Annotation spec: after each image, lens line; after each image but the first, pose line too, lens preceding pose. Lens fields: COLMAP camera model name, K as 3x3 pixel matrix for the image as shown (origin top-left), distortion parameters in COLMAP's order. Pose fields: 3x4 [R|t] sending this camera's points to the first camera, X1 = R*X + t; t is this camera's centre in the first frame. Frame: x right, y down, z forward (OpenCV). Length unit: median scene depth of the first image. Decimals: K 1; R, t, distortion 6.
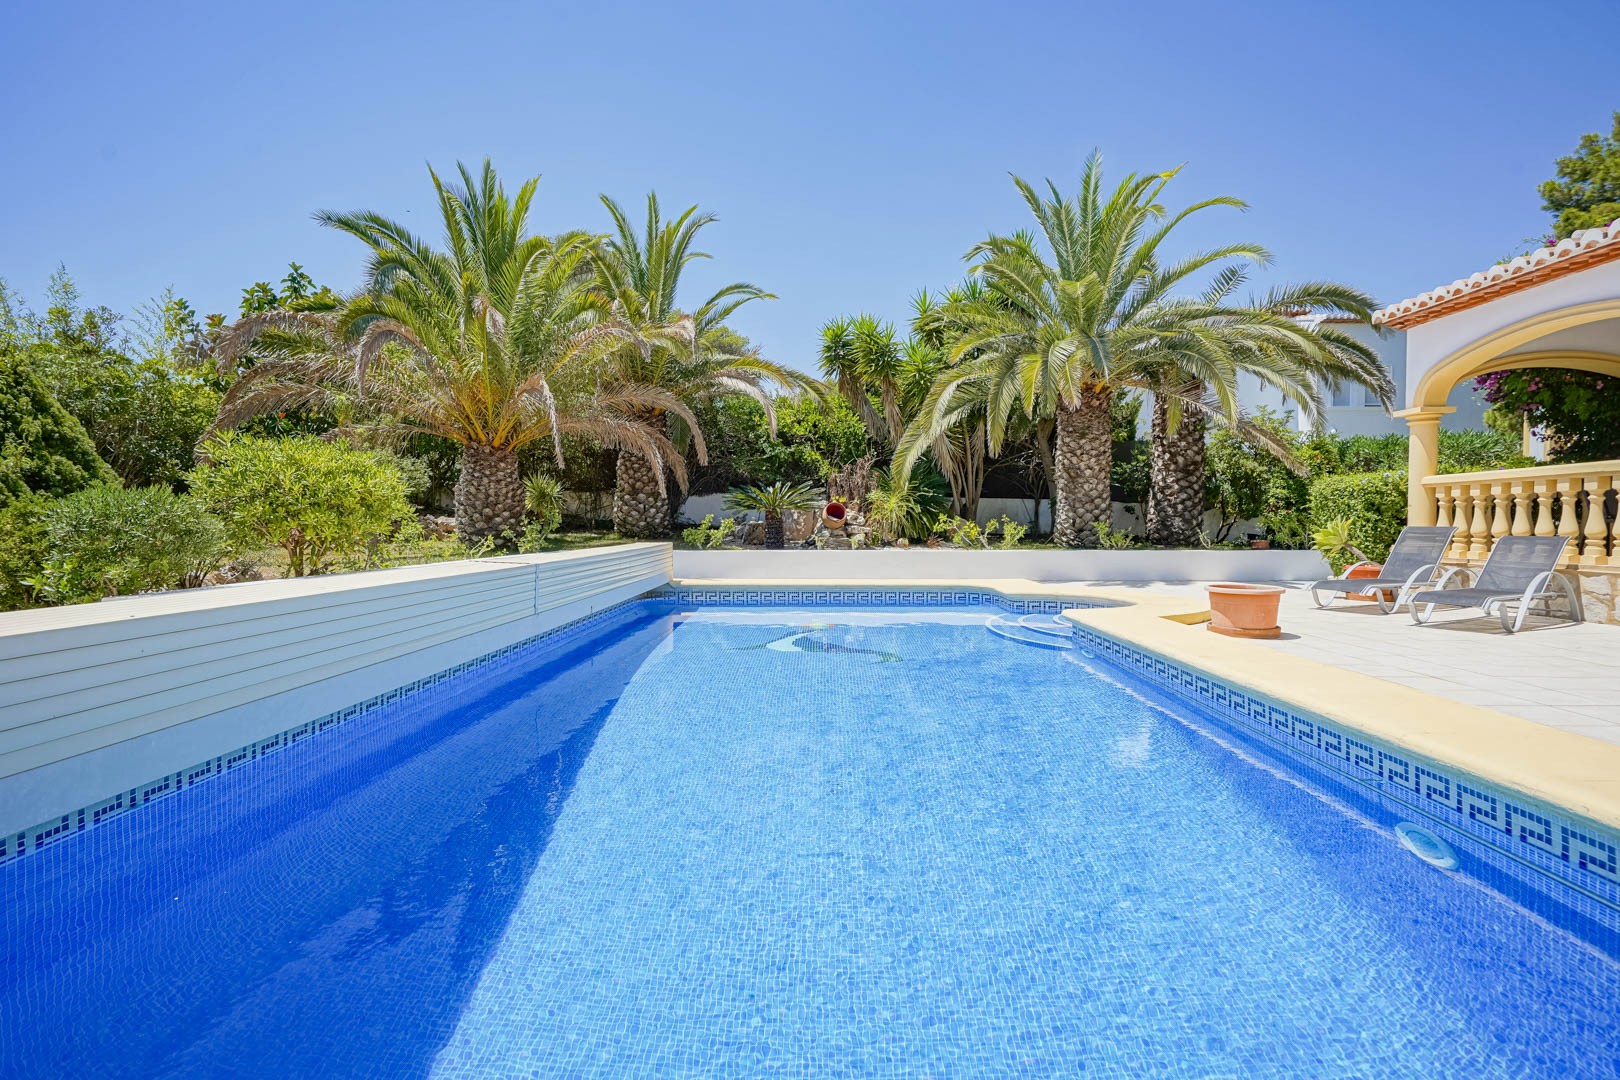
lens RADIAL K [[739.4, 0, 808.1], [0, 739.4, 542.7], [0, 0, 1]] dist [-0.003998, 0.001128]
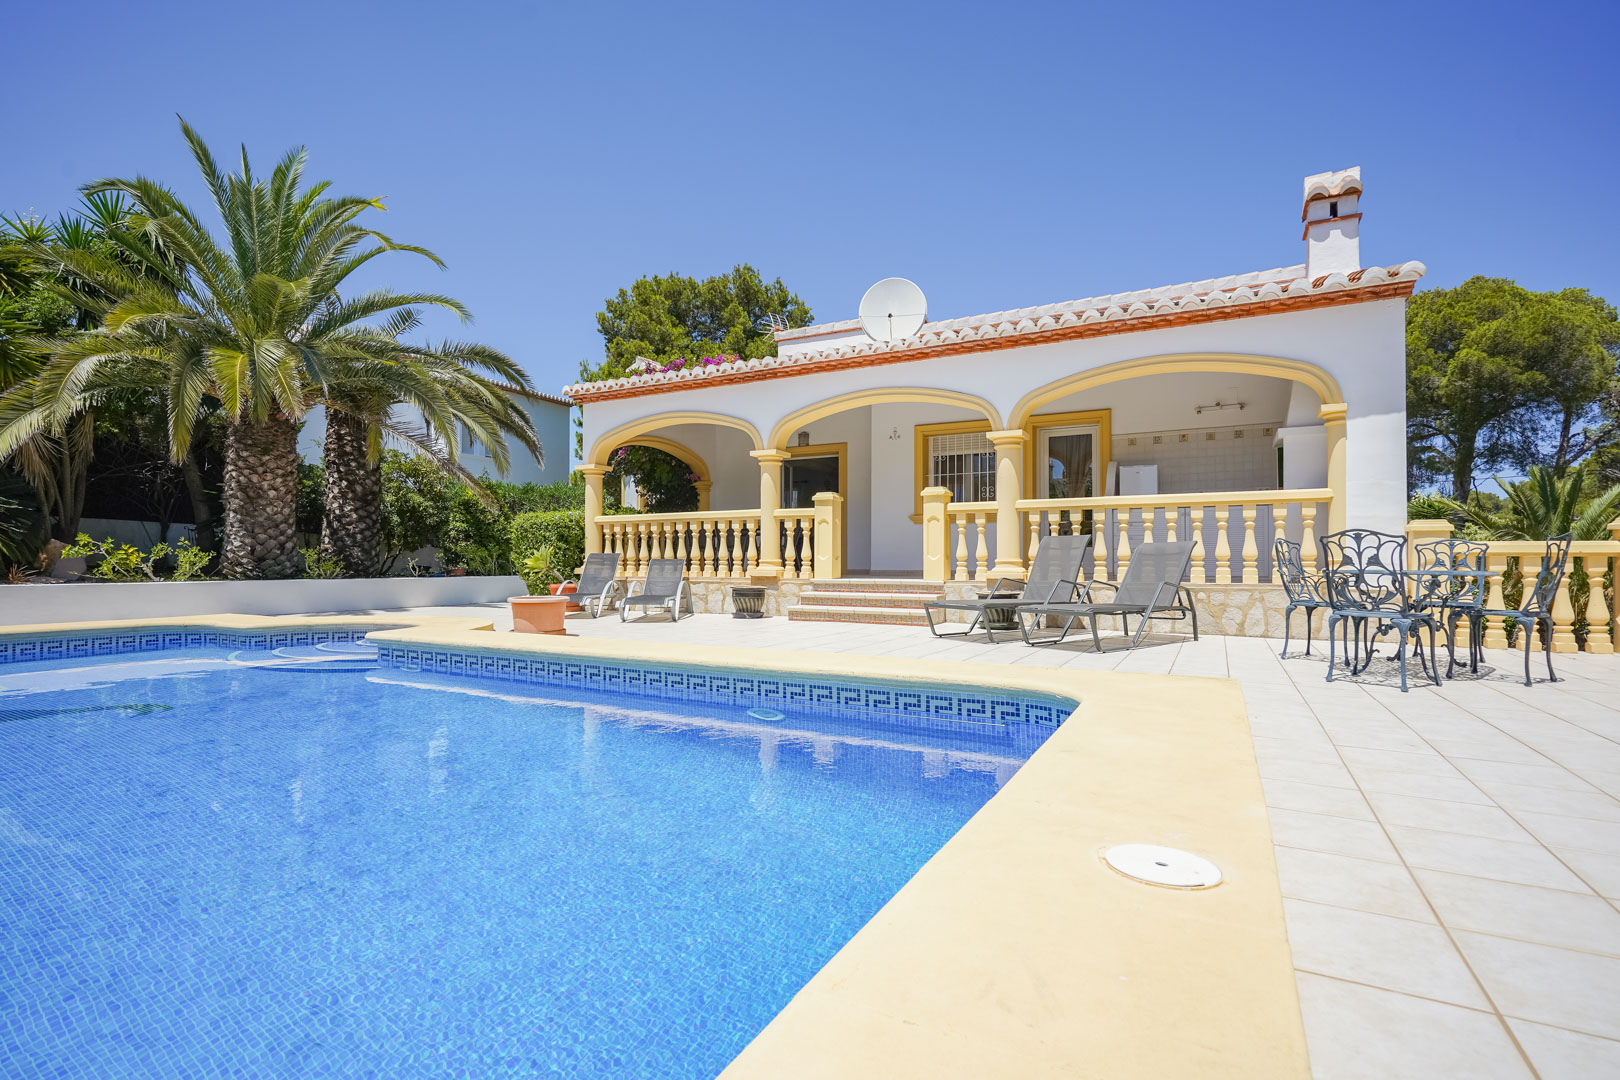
lens RADIAL K [[772.3, 0, 795.2], [0, 772.3, 553.7], [0, 0, 1]] dist [-0.000383, 0.001026]
pose [[0.463283, 0.012596, 0.886121, -0.150724], [0.020909, 0.999465, -0.025139, 0.013253], [-0.885964, 0.030174, 0.462772, 0.021221]]
